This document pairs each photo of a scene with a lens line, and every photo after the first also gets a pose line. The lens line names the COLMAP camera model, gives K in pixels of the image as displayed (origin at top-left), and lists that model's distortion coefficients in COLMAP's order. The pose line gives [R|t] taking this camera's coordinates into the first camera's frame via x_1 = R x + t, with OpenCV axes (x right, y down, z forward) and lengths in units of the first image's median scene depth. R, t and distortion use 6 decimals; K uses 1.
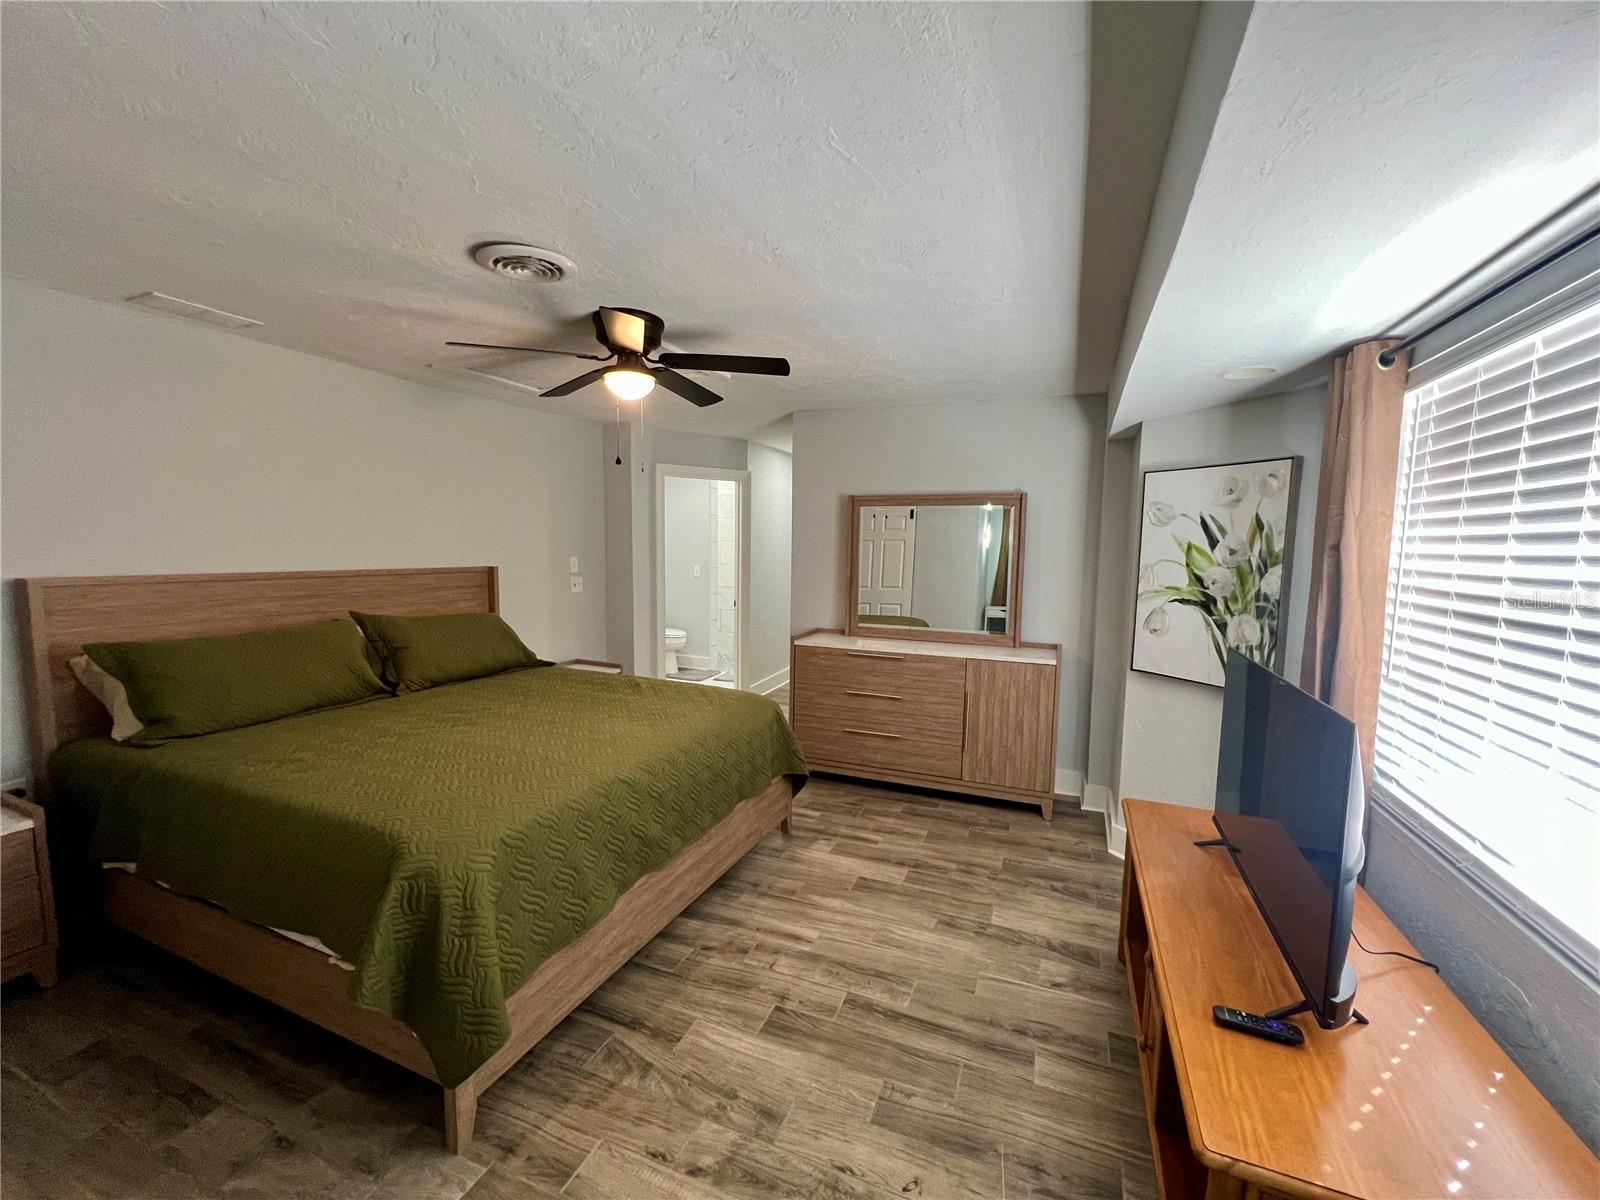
lens RADIAL K [[648.8, 0, 801.1], [0, 648.8, 605.5], [0, 0, 1]] dist [0.002519, 0.000029]
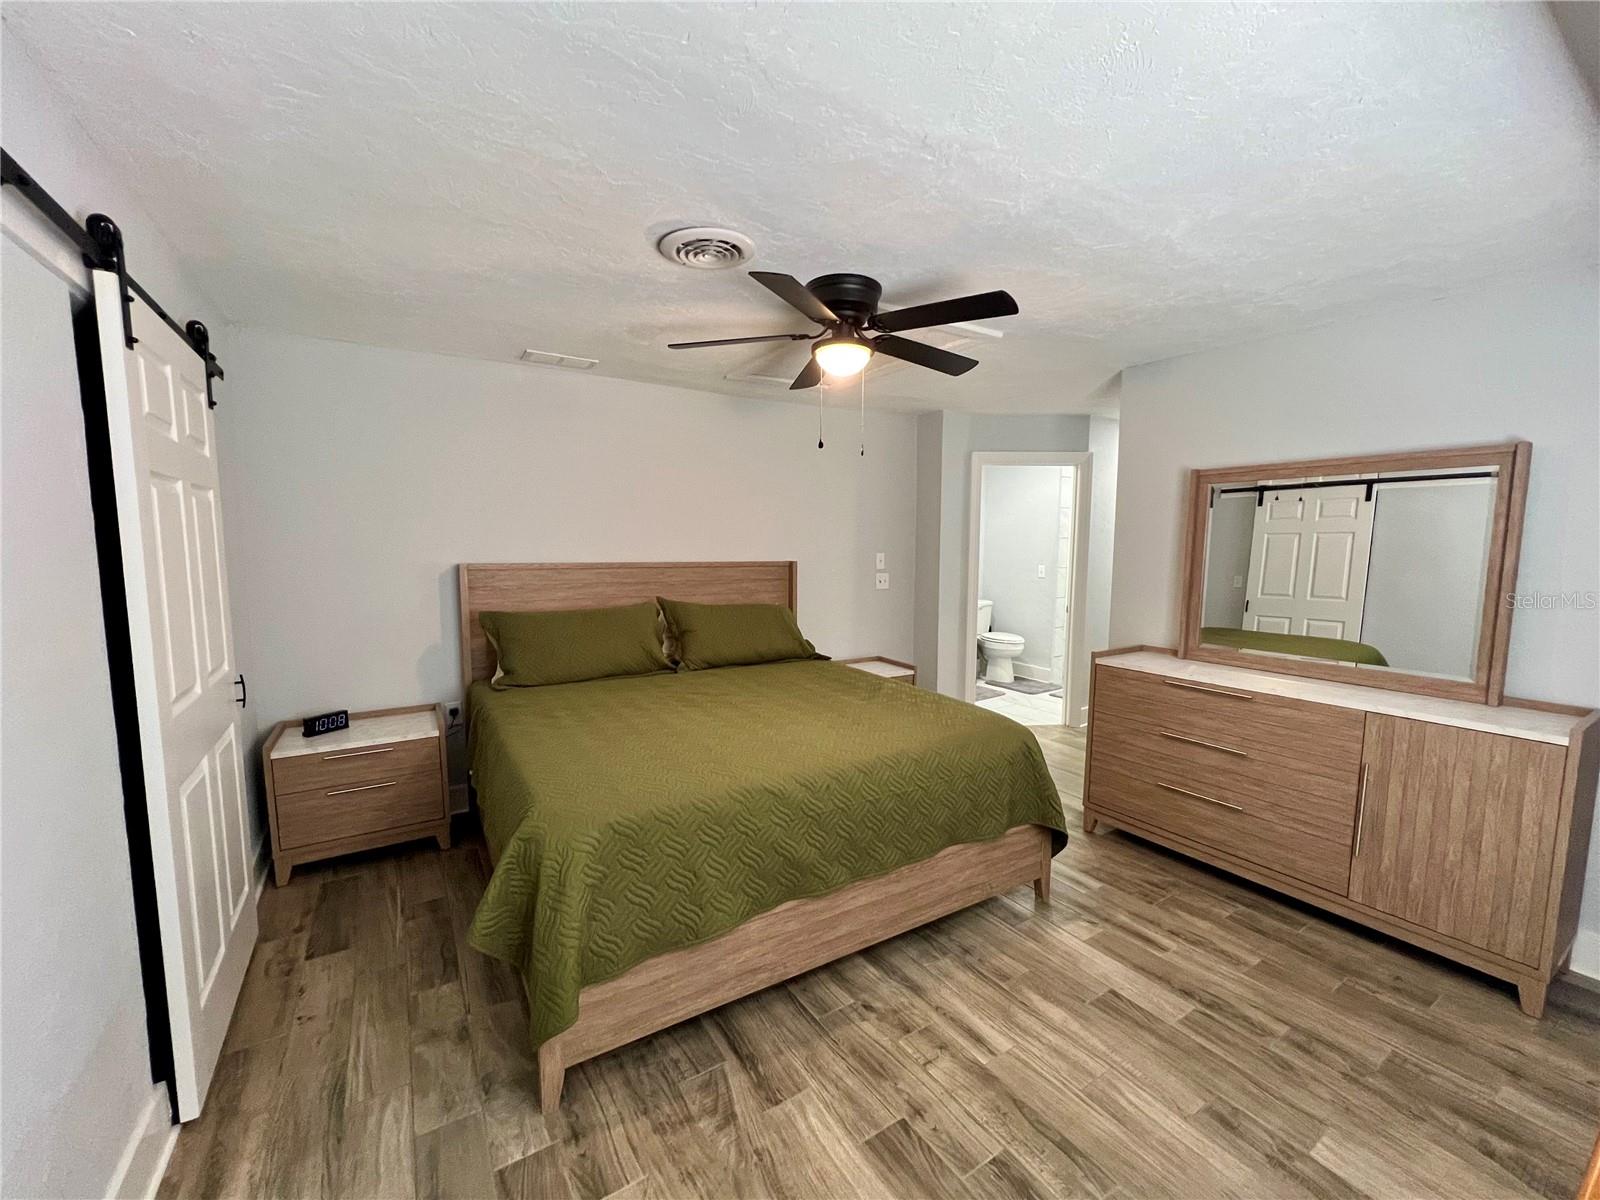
lens RADIAL K [[648.8, 0, 801.1], [0, 648.8, 605.5], [0, 0, 1]] dist [0.002519, 0.000029]
pose [[0.819101, 0.047717, -0.571661, 0.210373], [-0.048847, 0.998717, 0.013373, -0.004197], [0.571565, 0.016970, 0.820381, 0.208573]]
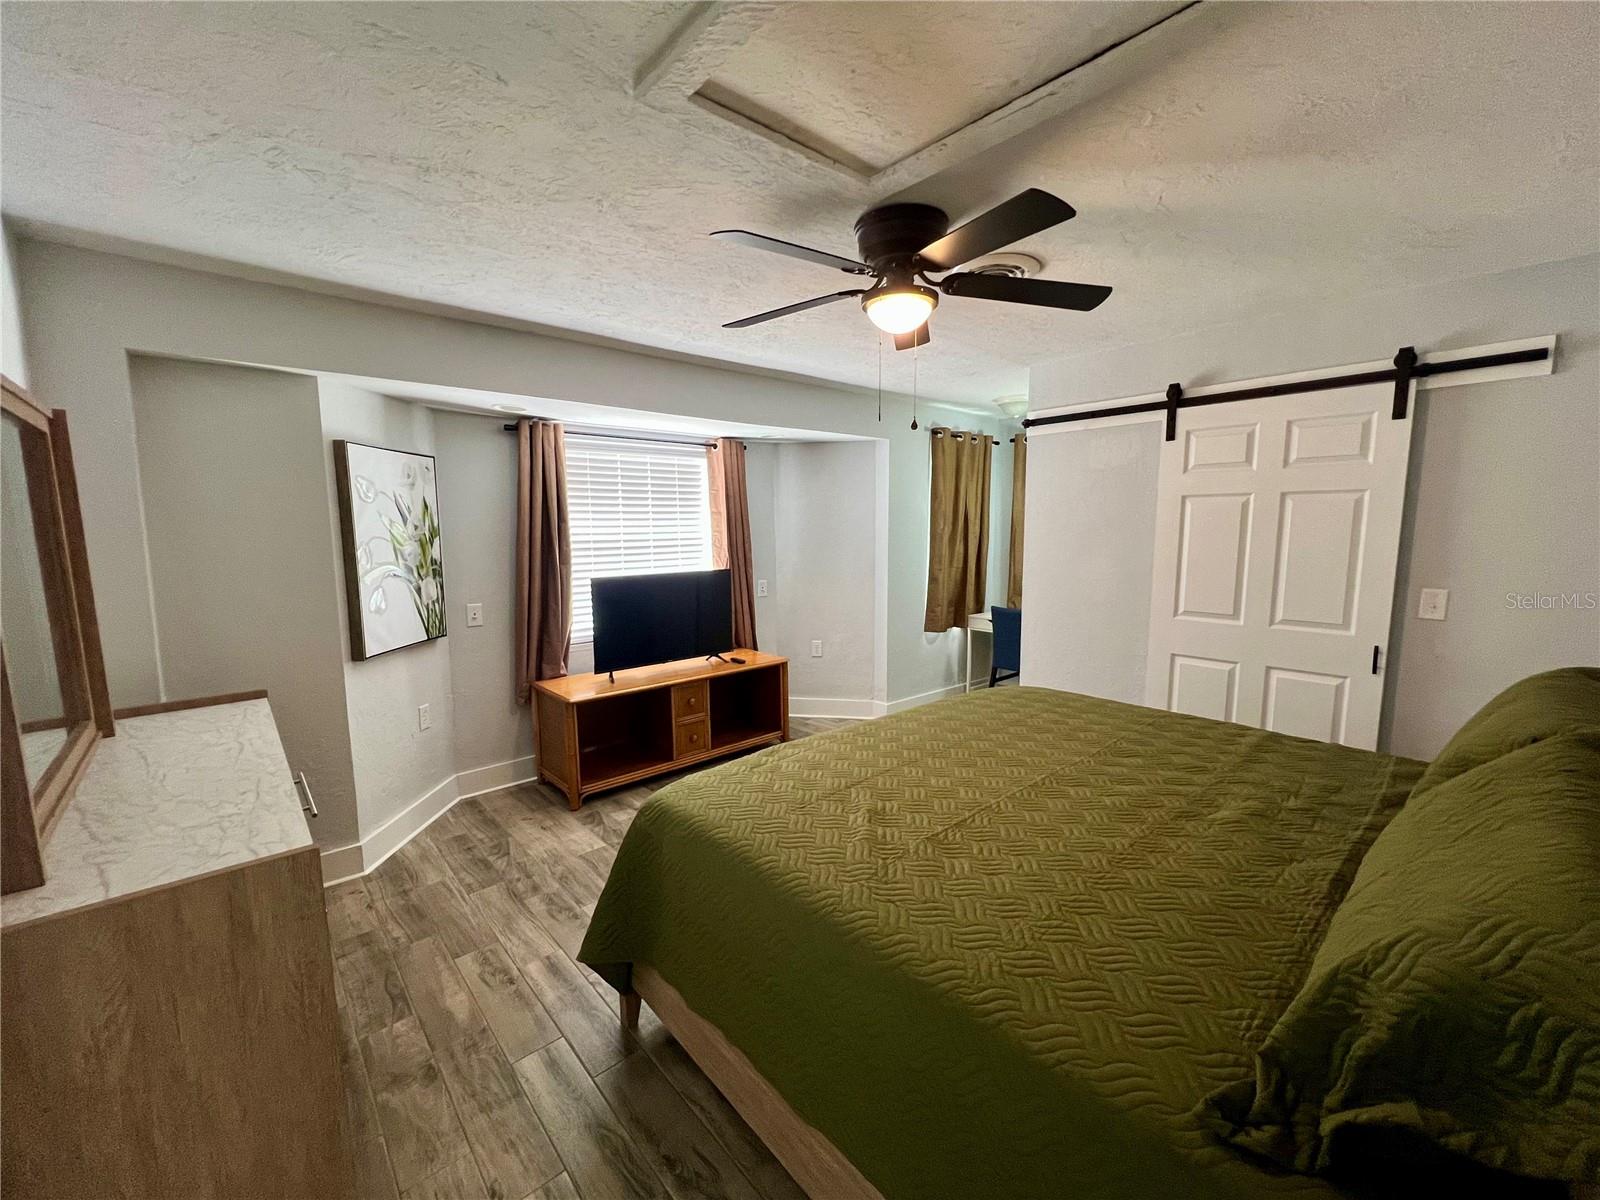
lens RADIAL K [[648.8, 0, 801.1], [0, 648.8, 605.5], [0, 0, 1]] dist [0.002519, 0.000029]
pose [[-0.899660, -0.062122, 0.432148, -0.467998], [0.035465, 0.976156, 0.214155, -0.161434], [-0.435147, 0.207993, -0.876005, 1.647310]]
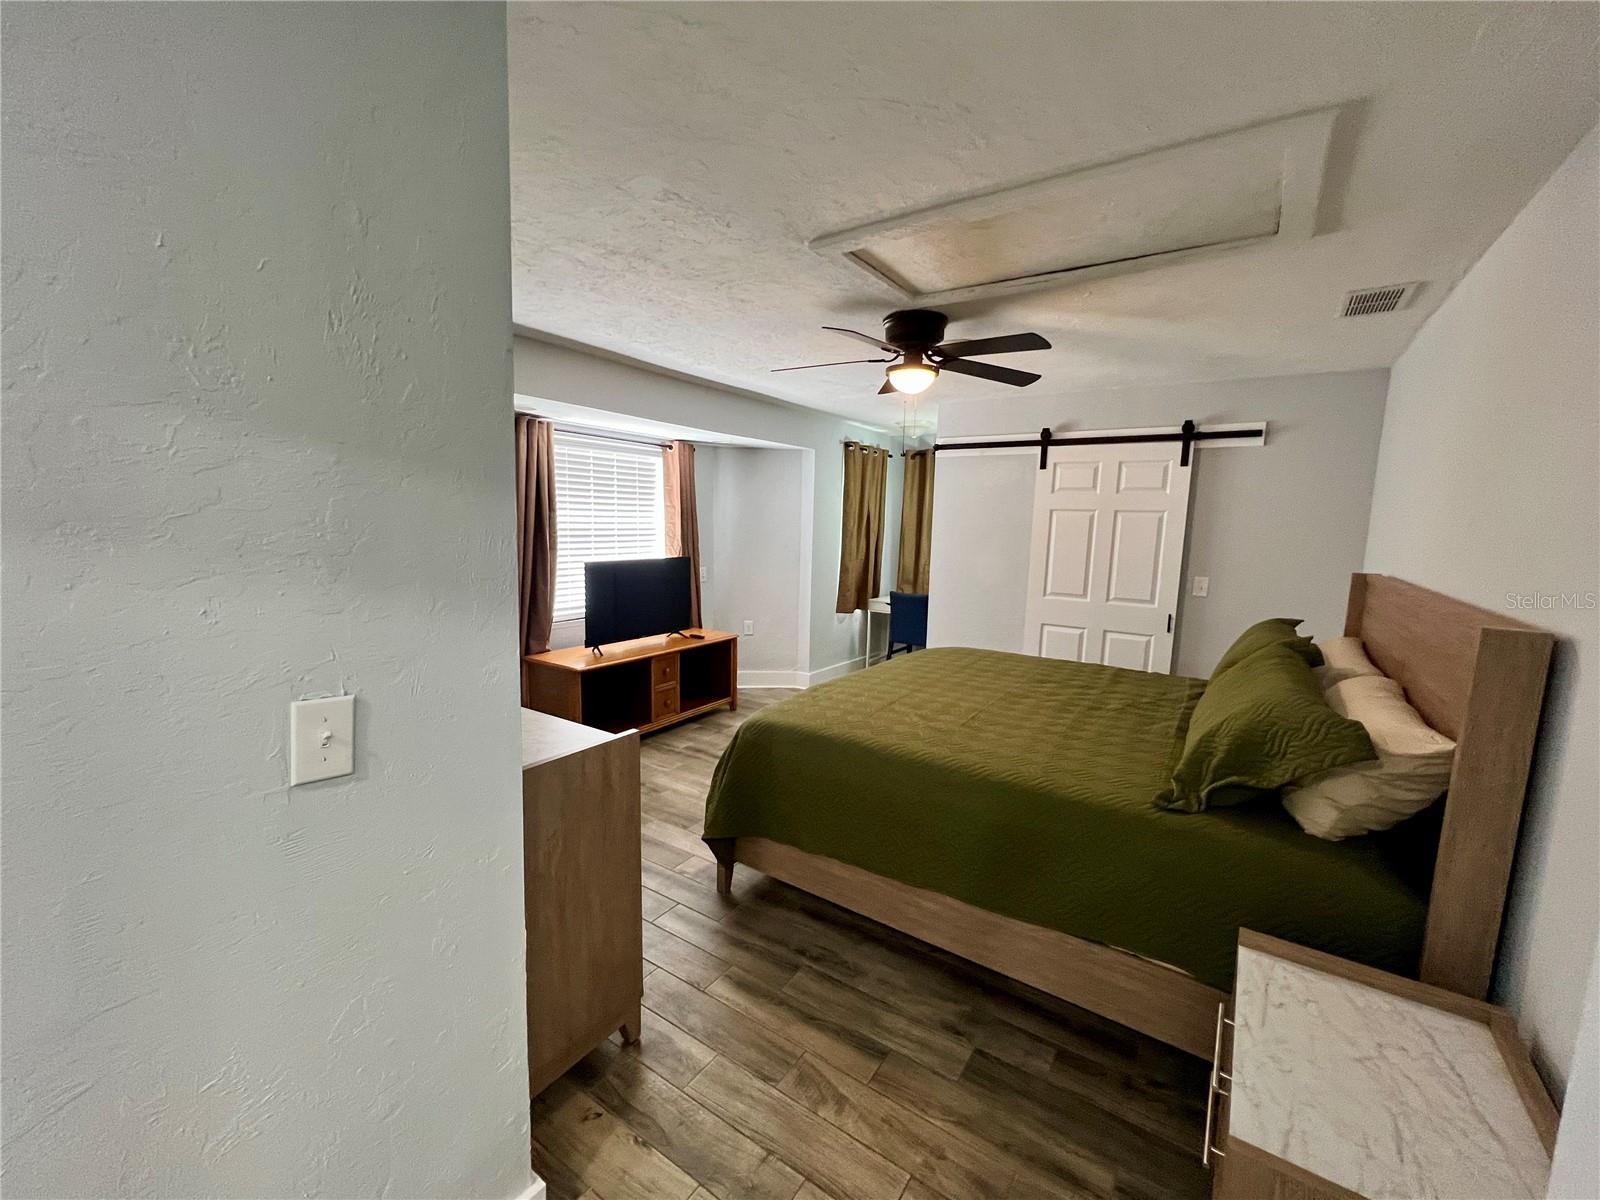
lens RADIAL K [[648.8, 0, 801.1], [0, 648.8, 605.5], [0, 0, 1]] dist [0.002519, 0.000029]
pose [[-0.979656, -0.066524, 0.189338, -0.289103], [-0.022239, 0.973637, 0.227018, -0.198367], [-0.199449, 0.218188, -0.955308, 1.994473]]
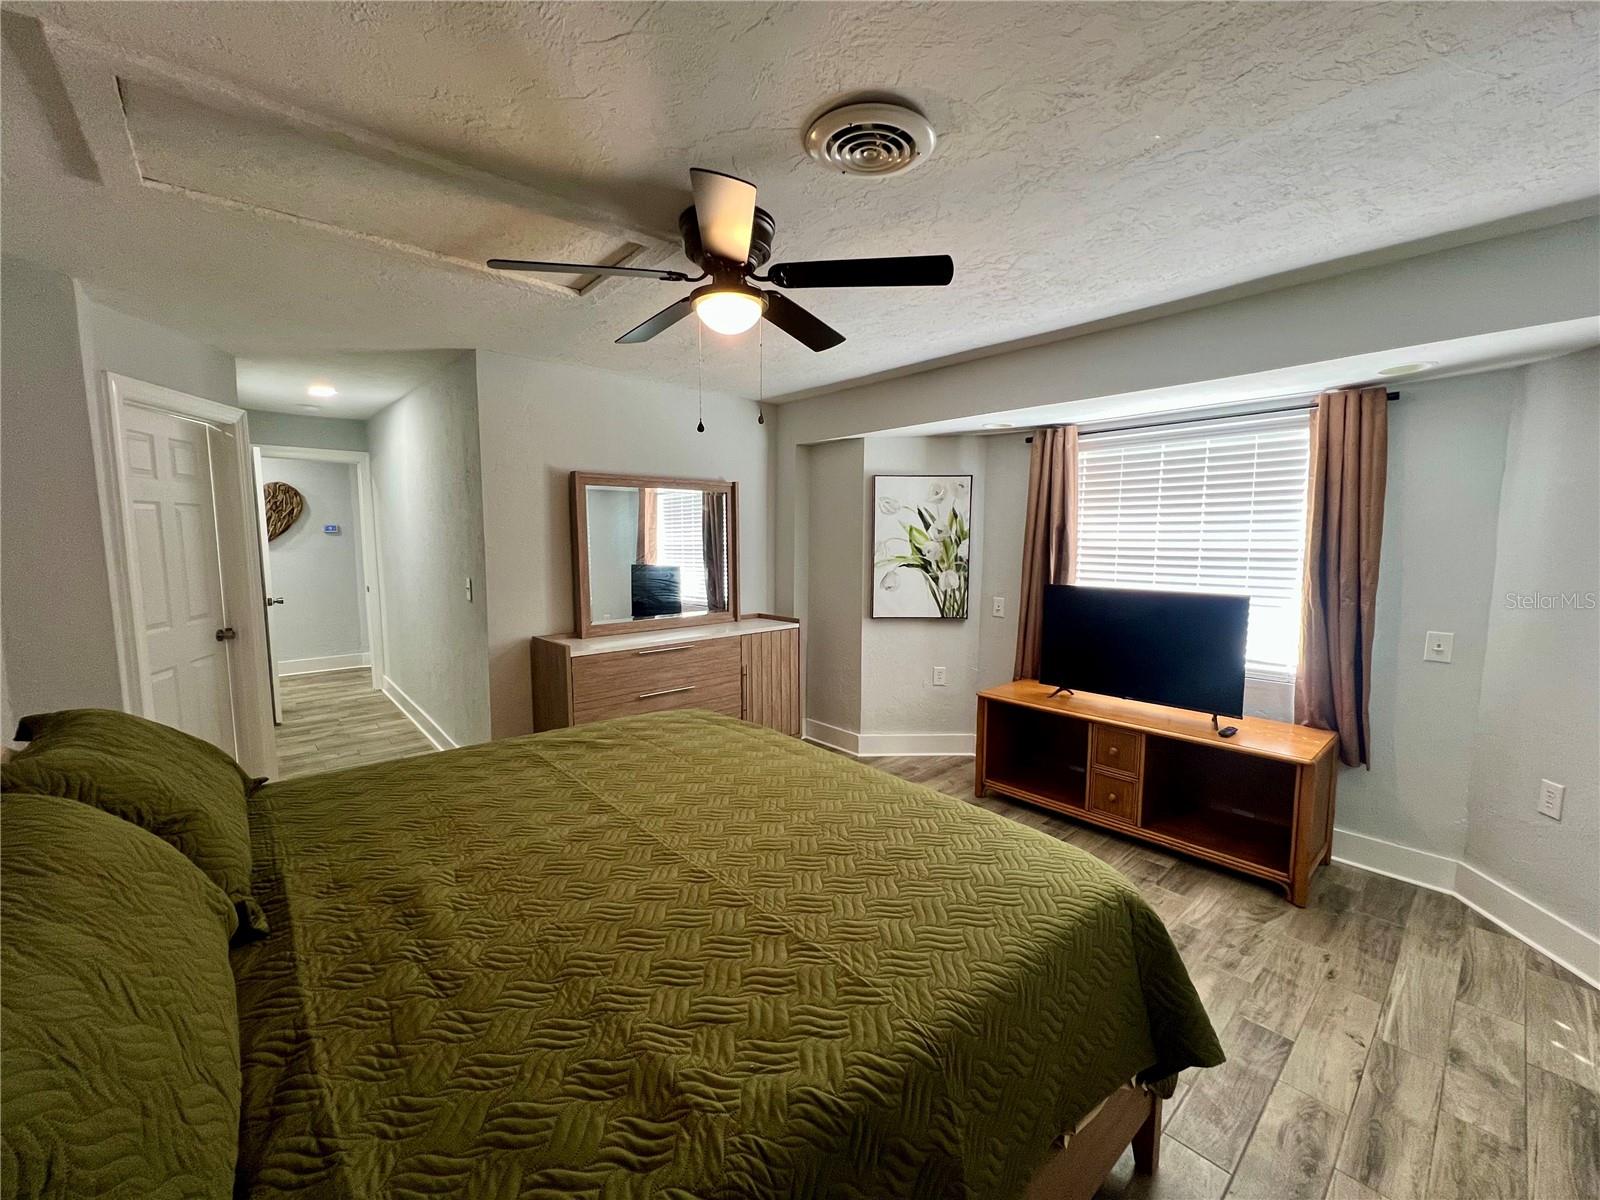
lens RADIAL K [[648.8, 0, 801.1], [0, 648.8, 605.5], [0, 0, 1]] dist [0.002519, 0.000029]
pose [[0.432206, -0.113567, 0.894595, -0.856405], [0.092375, 0.992395, 0.081353, -0.059104], [-0.897031, 0.047477, 0.439410, 0.572708]]
